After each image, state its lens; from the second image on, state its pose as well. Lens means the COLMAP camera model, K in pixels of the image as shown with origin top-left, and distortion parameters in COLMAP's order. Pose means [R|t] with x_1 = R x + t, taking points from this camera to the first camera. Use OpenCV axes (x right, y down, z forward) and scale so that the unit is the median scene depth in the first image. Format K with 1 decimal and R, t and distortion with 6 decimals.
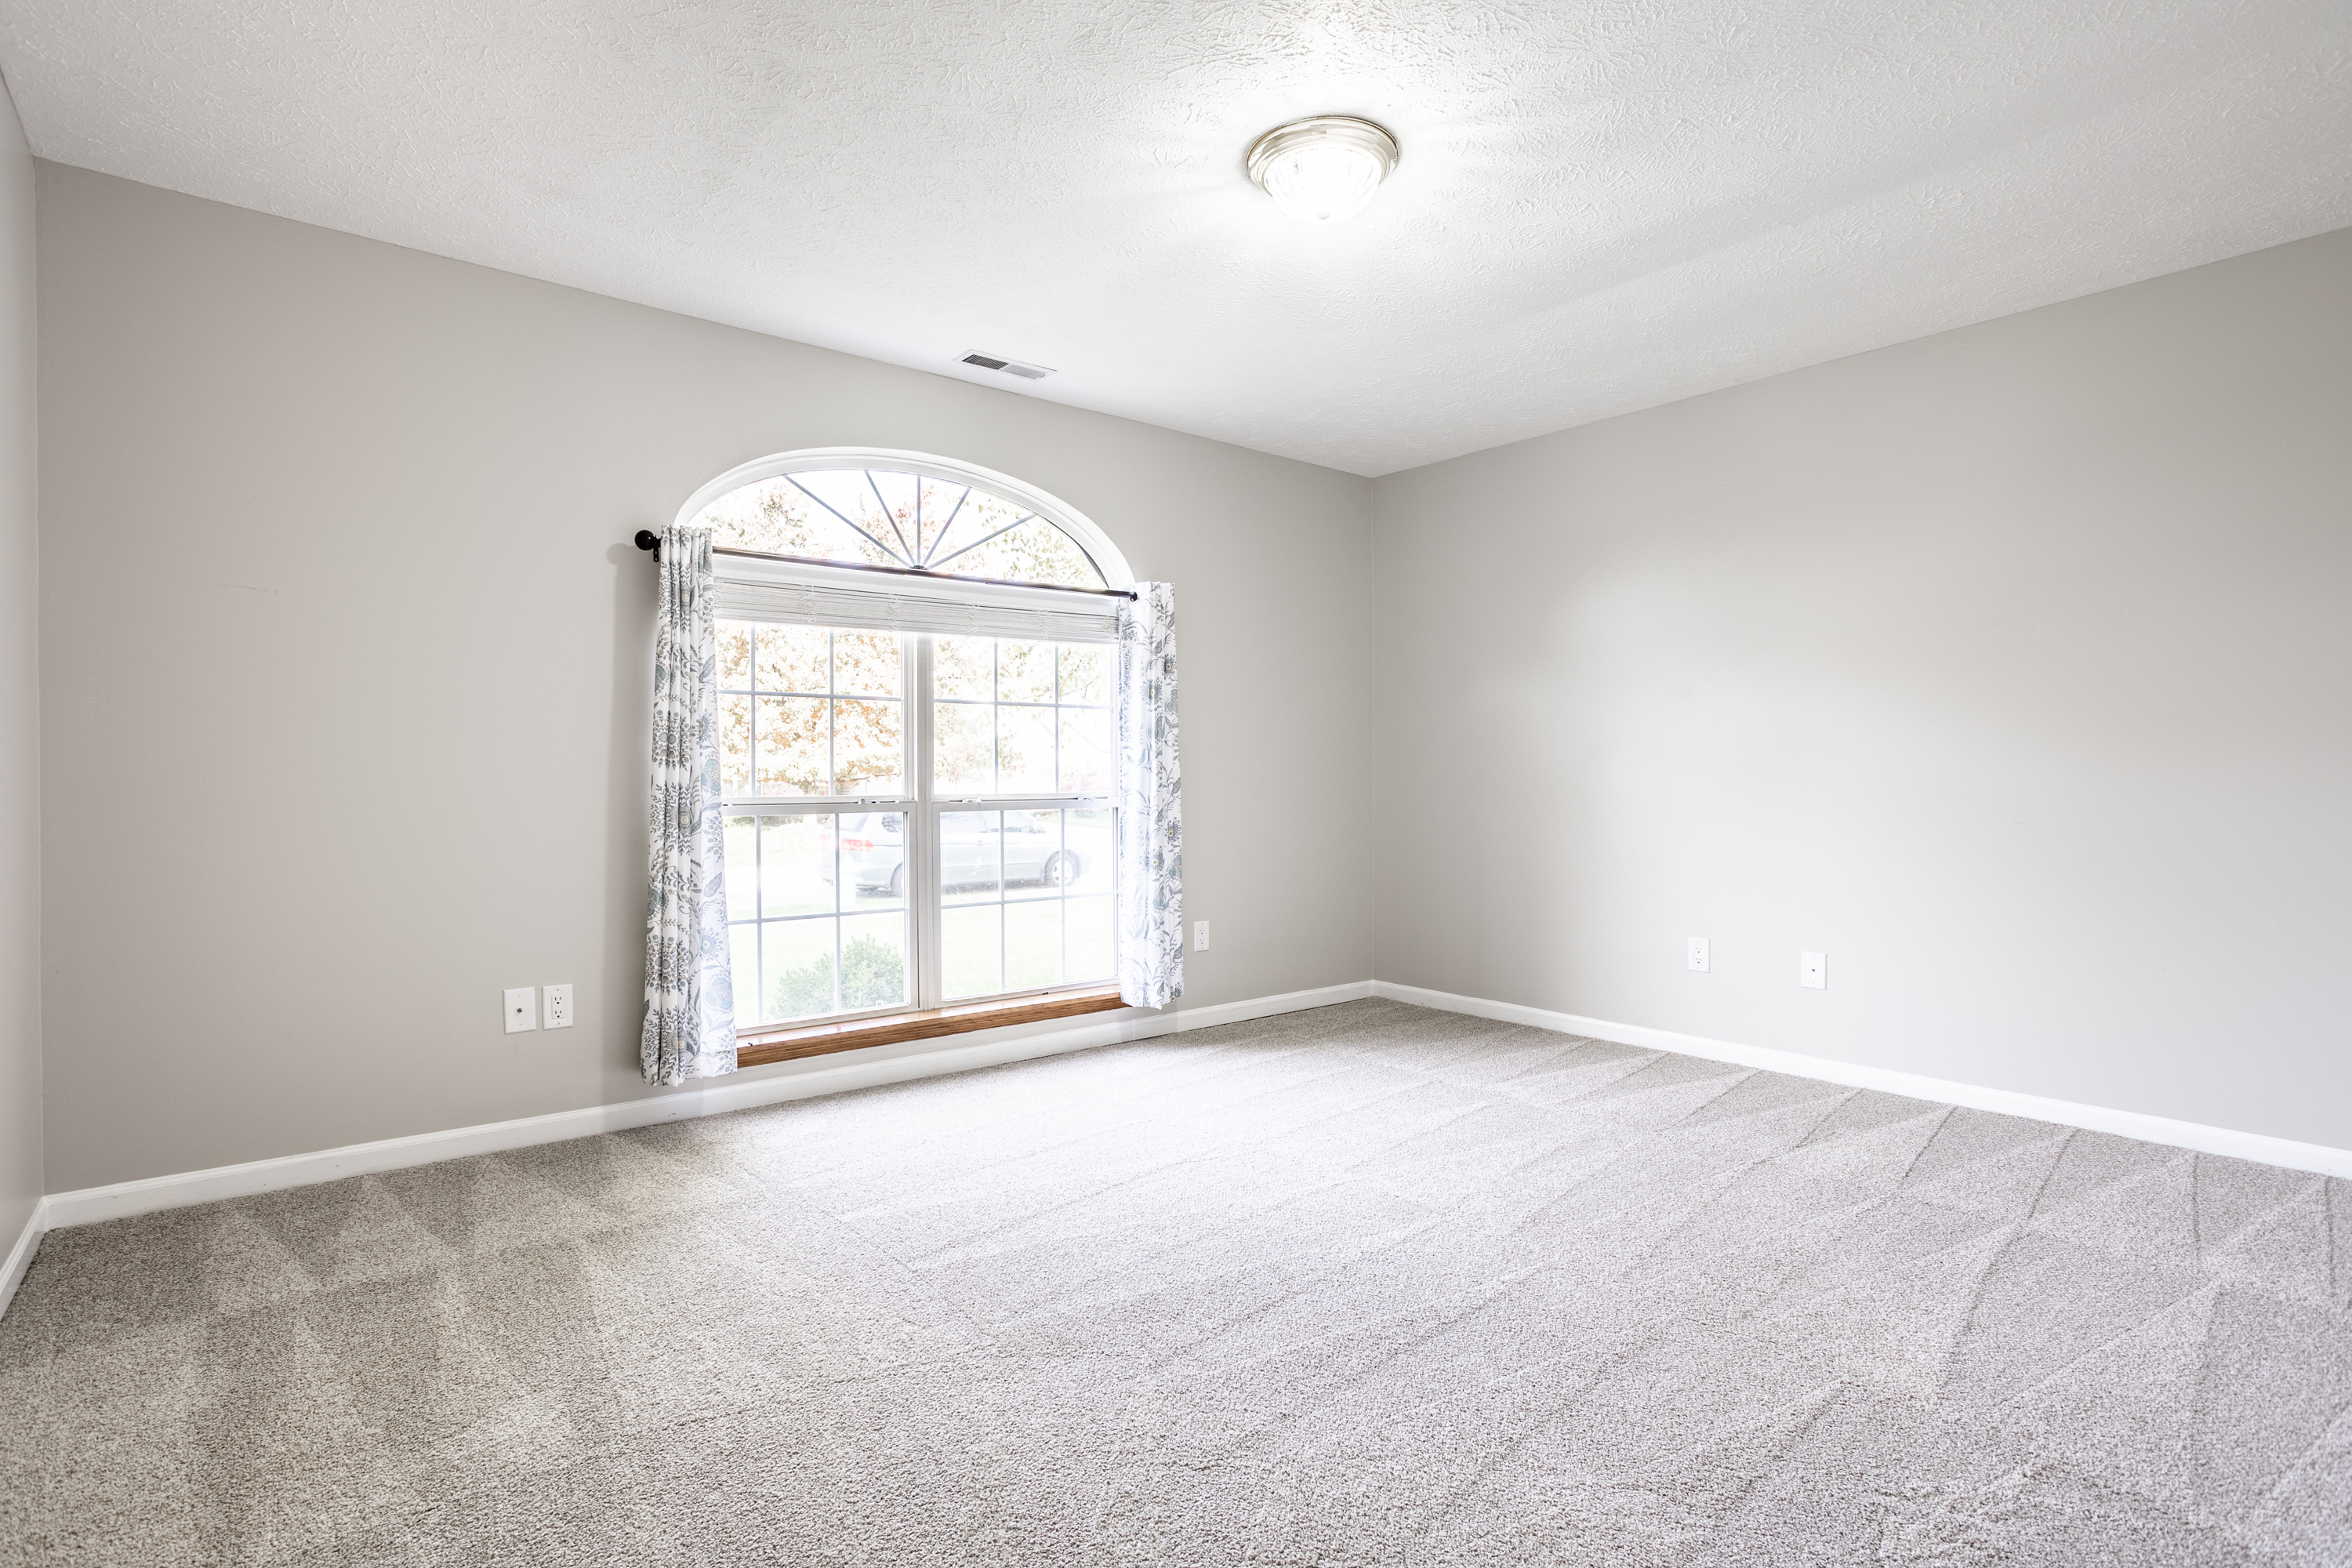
lens RADIAL K [[1151.2, 0, 1172.6], [0, 1151.2, 768.4], [0, 0, 1]] dist [-0.058838, 0.033399]
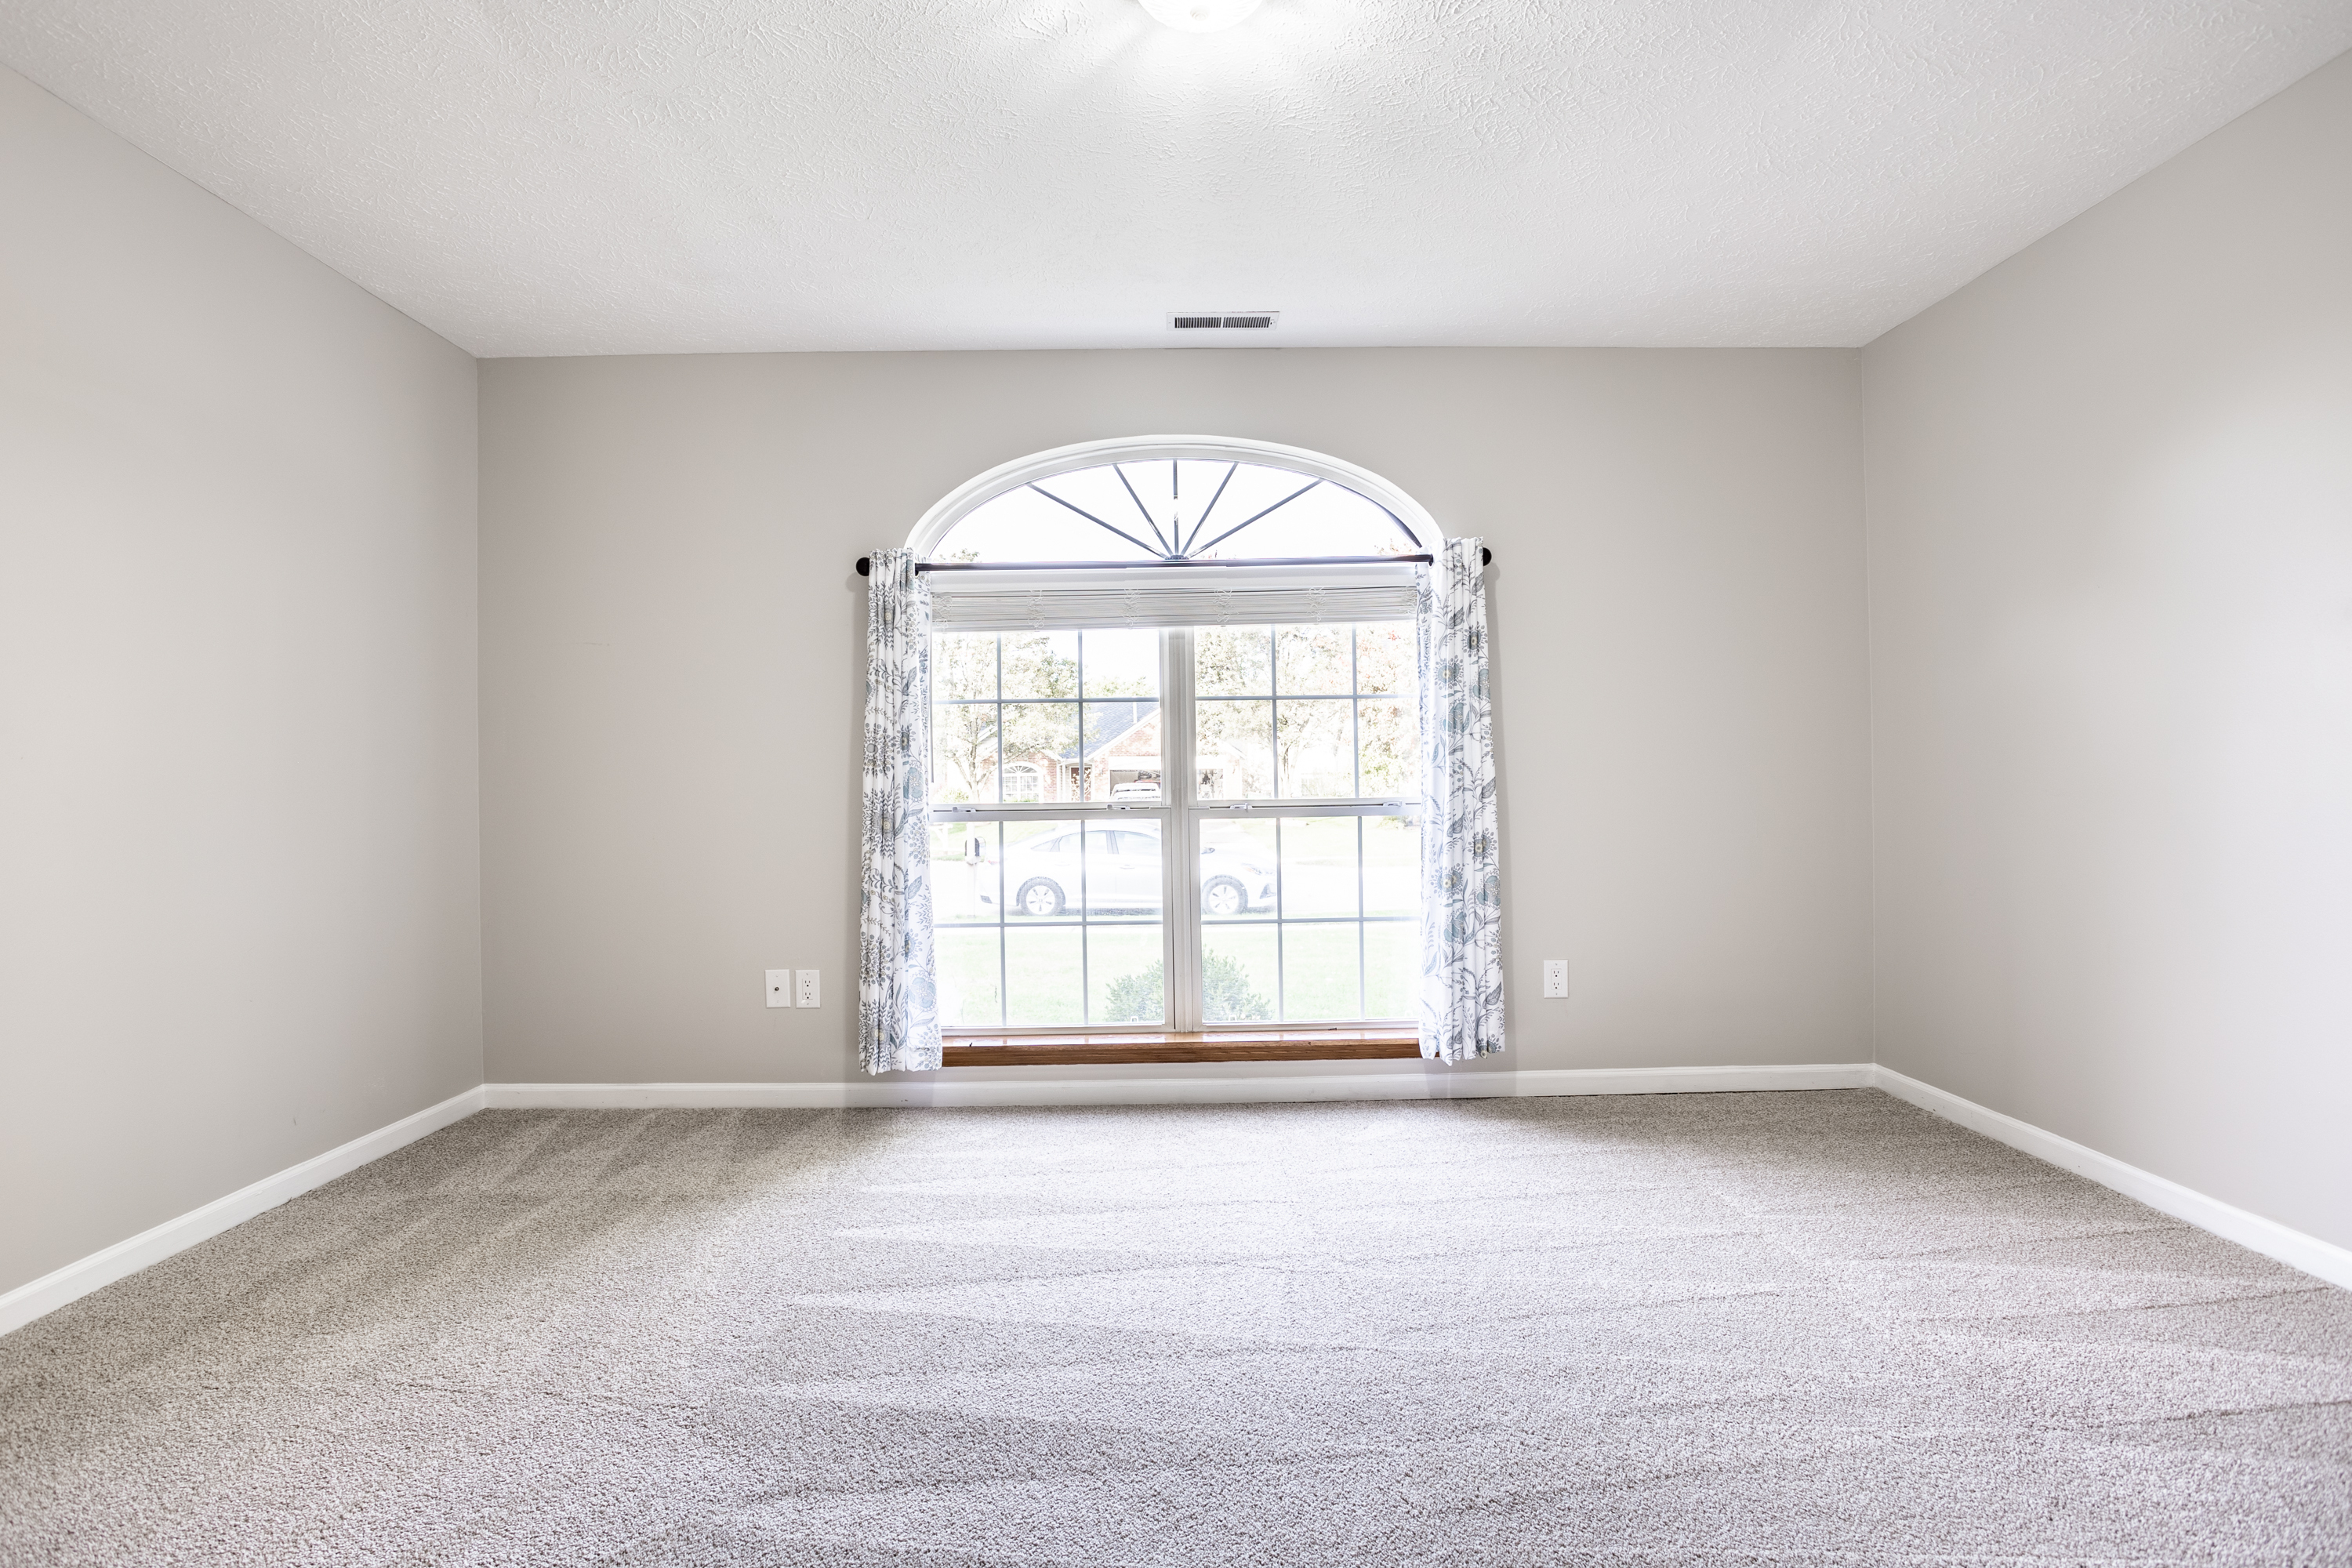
lens RADIAL K [[1151.2, 0, 1172.6], [0, 1151.2, 768.4], [0, 0, 1]] dist [-0.058838, 0.033399]
pose [[0.786187, -0.015061, -0.617805, 0.428125], [0.015726, 0.999867, -0.004363, 0.001124], [0.617788, -0.006285, 0.786320, 0.314188]]
